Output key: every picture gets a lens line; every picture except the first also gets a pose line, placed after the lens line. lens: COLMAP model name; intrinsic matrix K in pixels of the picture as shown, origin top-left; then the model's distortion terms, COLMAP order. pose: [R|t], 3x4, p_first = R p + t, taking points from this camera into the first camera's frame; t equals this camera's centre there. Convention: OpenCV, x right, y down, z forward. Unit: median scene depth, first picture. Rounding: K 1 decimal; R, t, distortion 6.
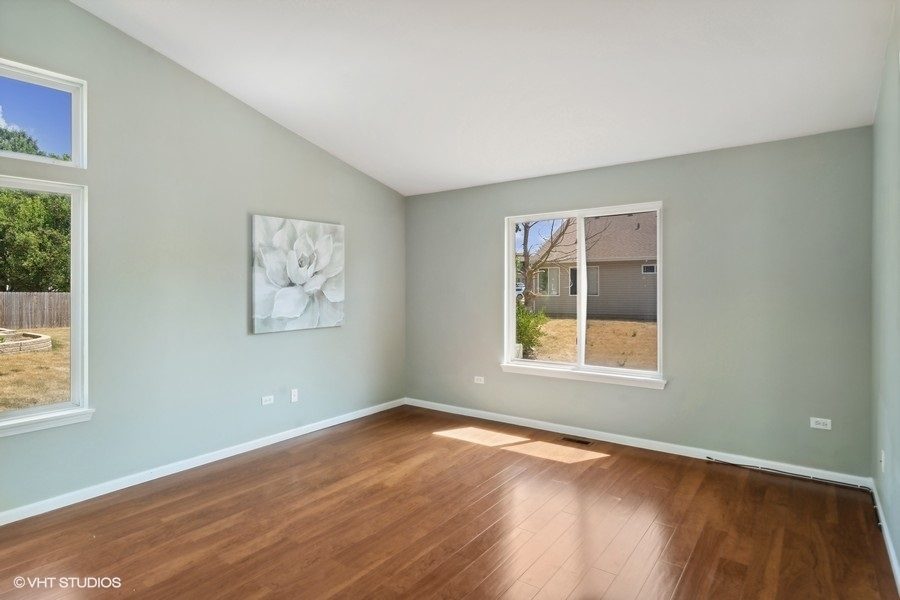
lens RADIAL K [[487.3, 0, 449.7], [0, 487.3, 295.1], [0, 0, 1]] dist [-0.001127, 0.001347]
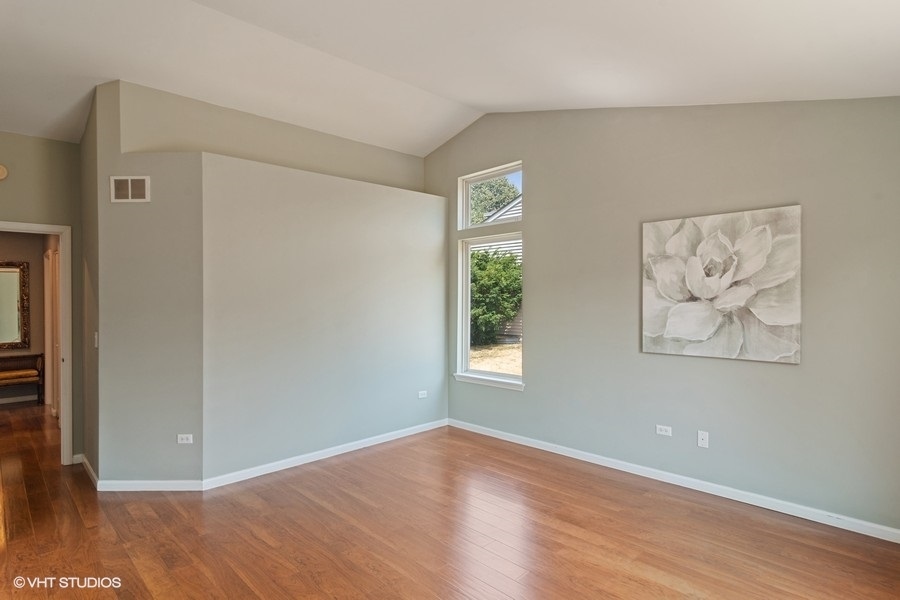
lens RADIAL K [[487.3, 0, 449.9], [0, 487.3, 301.3], [0, 0, 1]] dist [-0.001127, 0.001347]
pose [[-0.164491, 0.016421, -0.986242, 0.535618], [-0.012448, 0.999747, 0.018722, -0.027965], [0.986300, 0.015356, -0.164245, 0.736191]]
